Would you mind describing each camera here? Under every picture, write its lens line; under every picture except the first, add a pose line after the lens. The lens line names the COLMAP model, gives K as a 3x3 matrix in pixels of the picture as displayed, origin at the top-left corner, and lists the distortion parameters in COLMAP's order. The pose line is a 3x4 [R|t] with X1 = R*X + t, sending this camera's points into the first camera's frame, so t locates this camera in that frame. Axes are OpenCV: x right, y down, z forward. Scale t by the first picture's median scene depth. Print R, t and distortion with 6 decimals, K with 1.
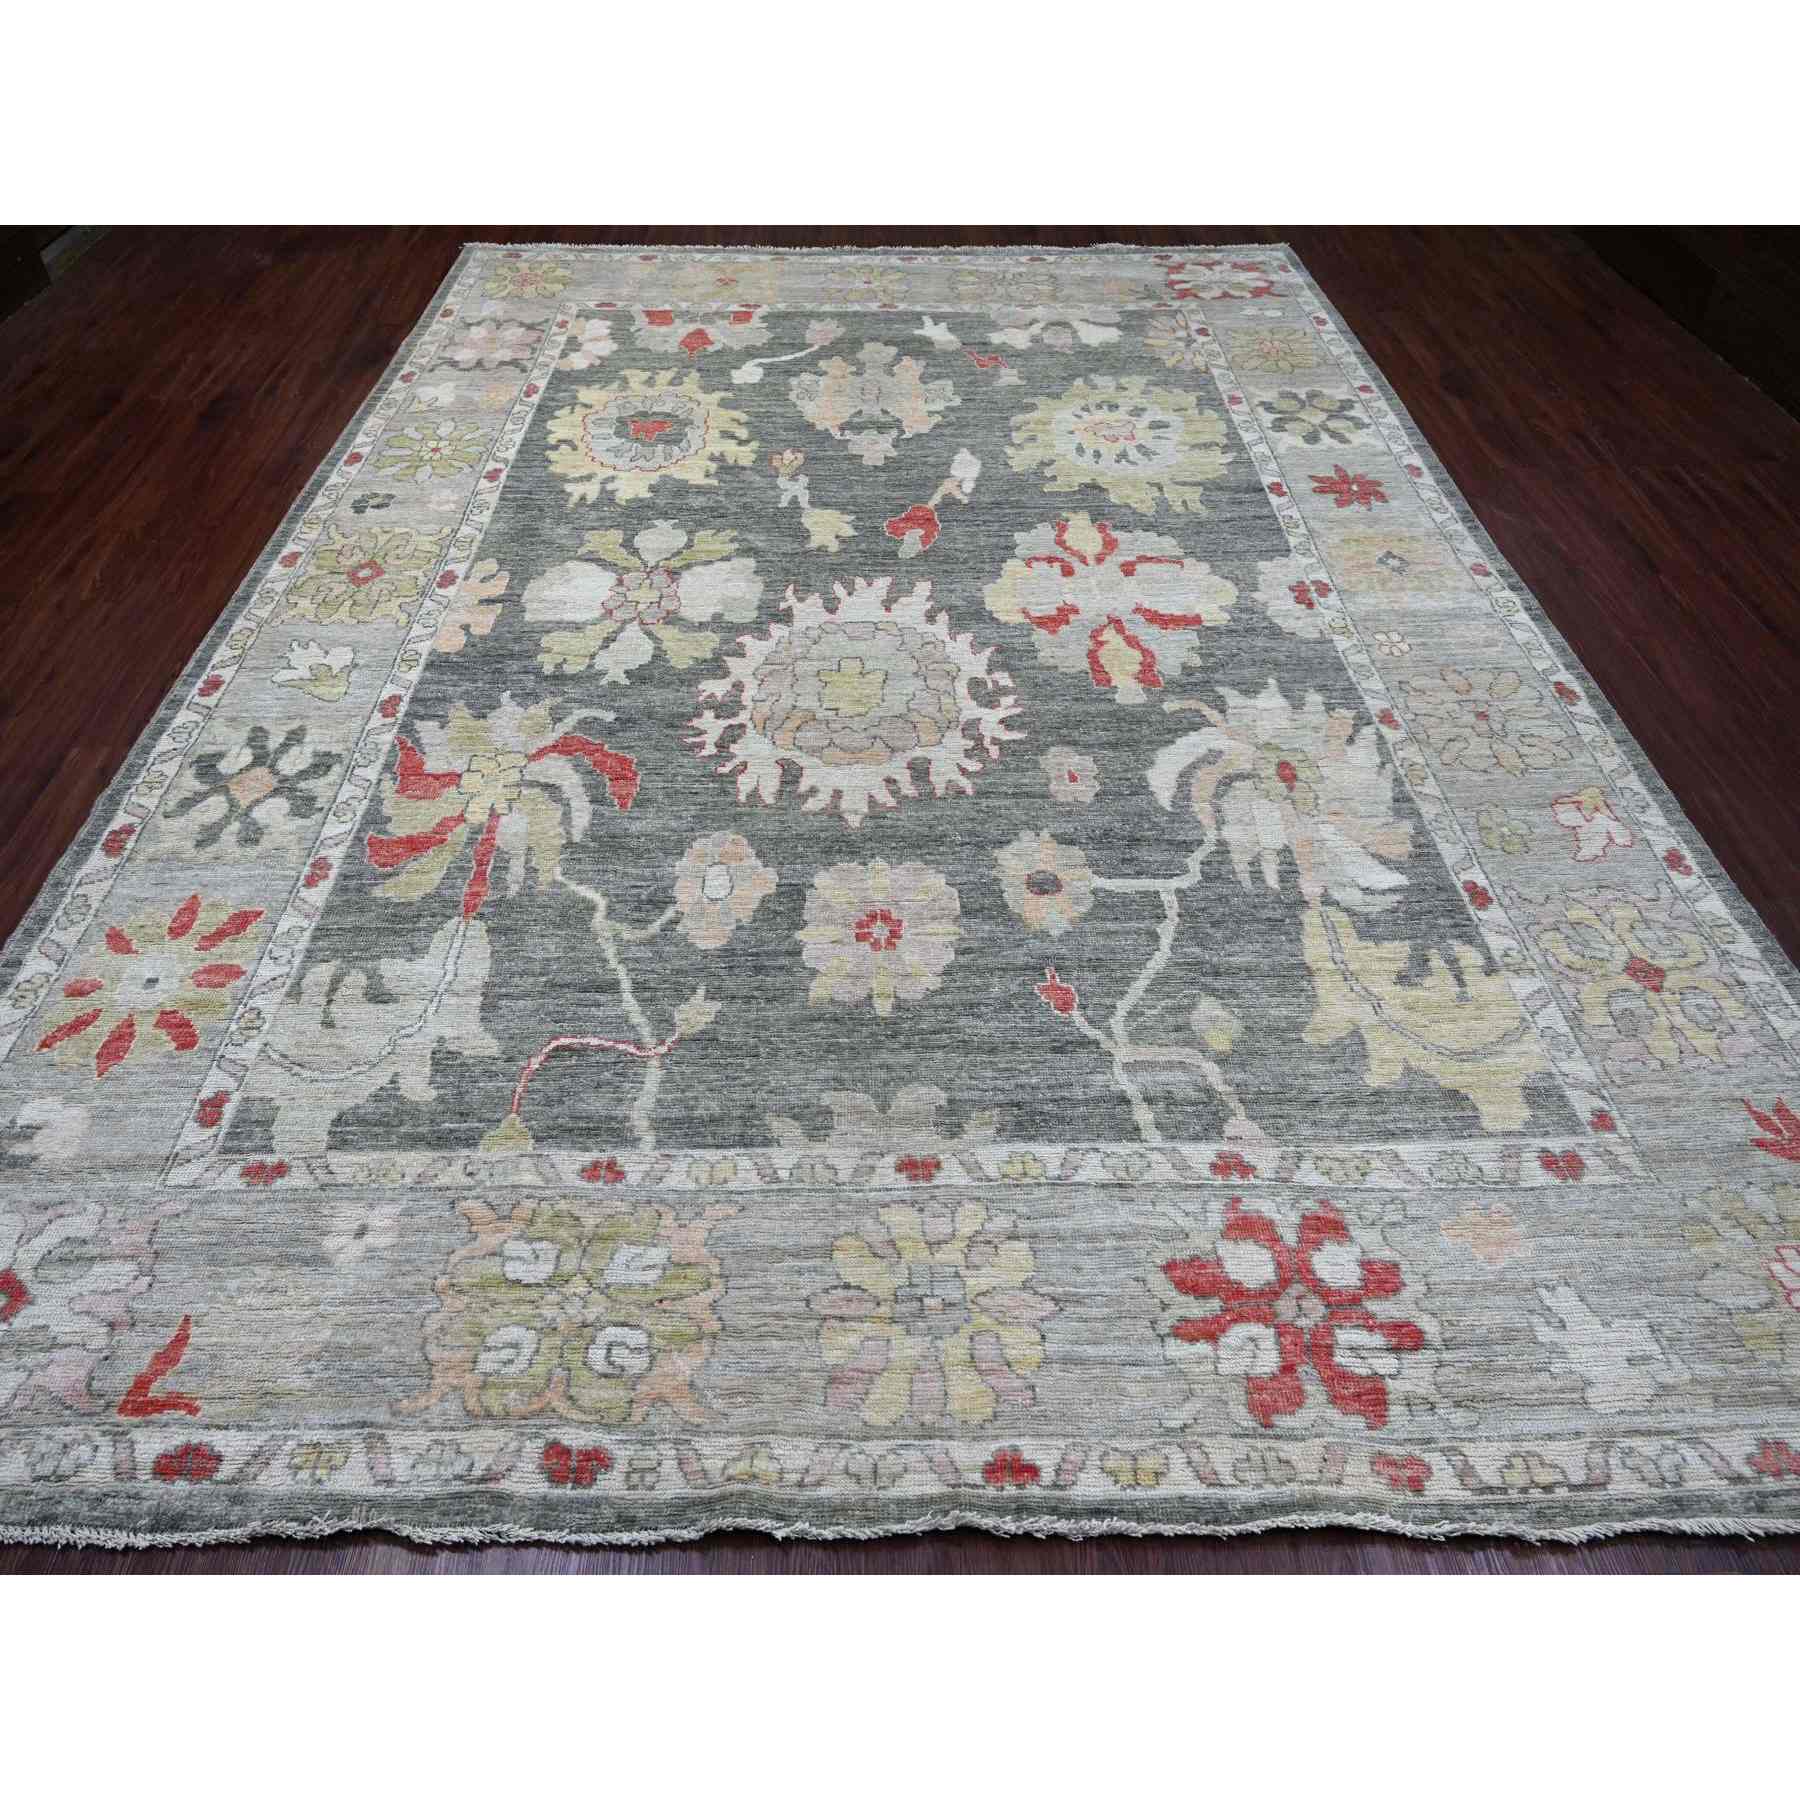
lens RADIAL K [[1018.1, 0, 900.0], [0, 1018.1, 900.0], [0, 0, 1]] dist [-0.006197, 0.000367]
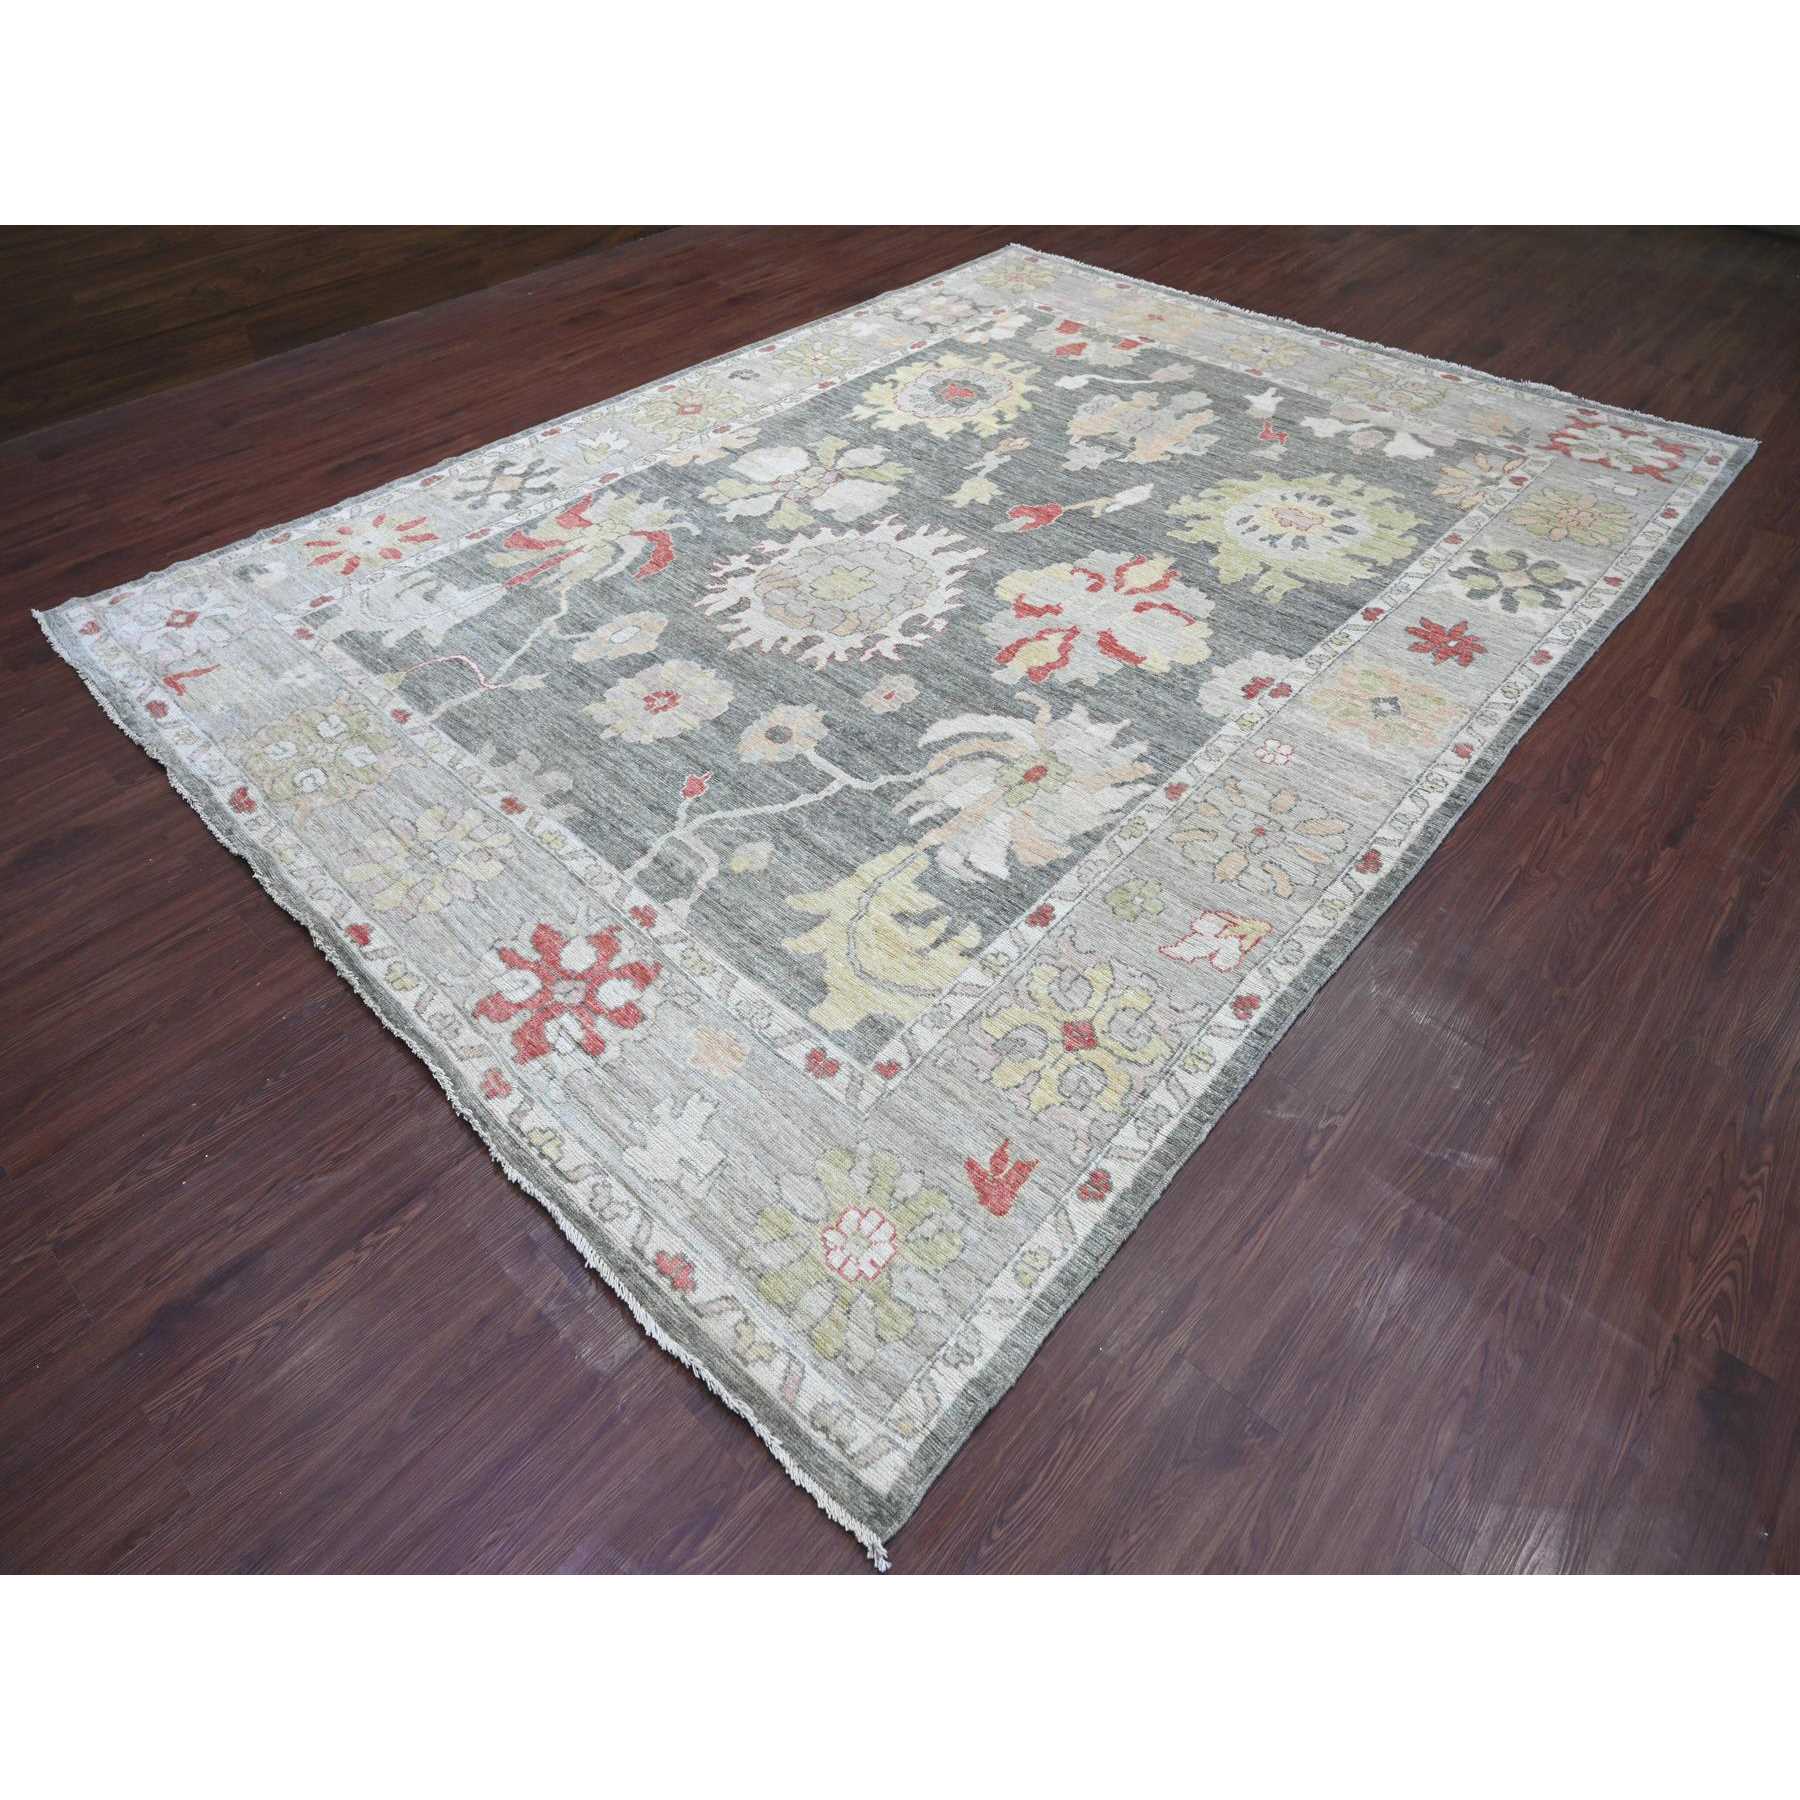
lens RADIAL K [[1018.1, 0, 900.0], [0, 1018.1, 900.0], [0, 0, 1]] dist [-0.006197, 0.000367]
pose [[0.726241, 0.505405, -0.465983, 0.799718], [-0.527266, 0.844467, 0.094158, -0.034899], [0.441096, 0.177316, 0.879769, -0.002714]]
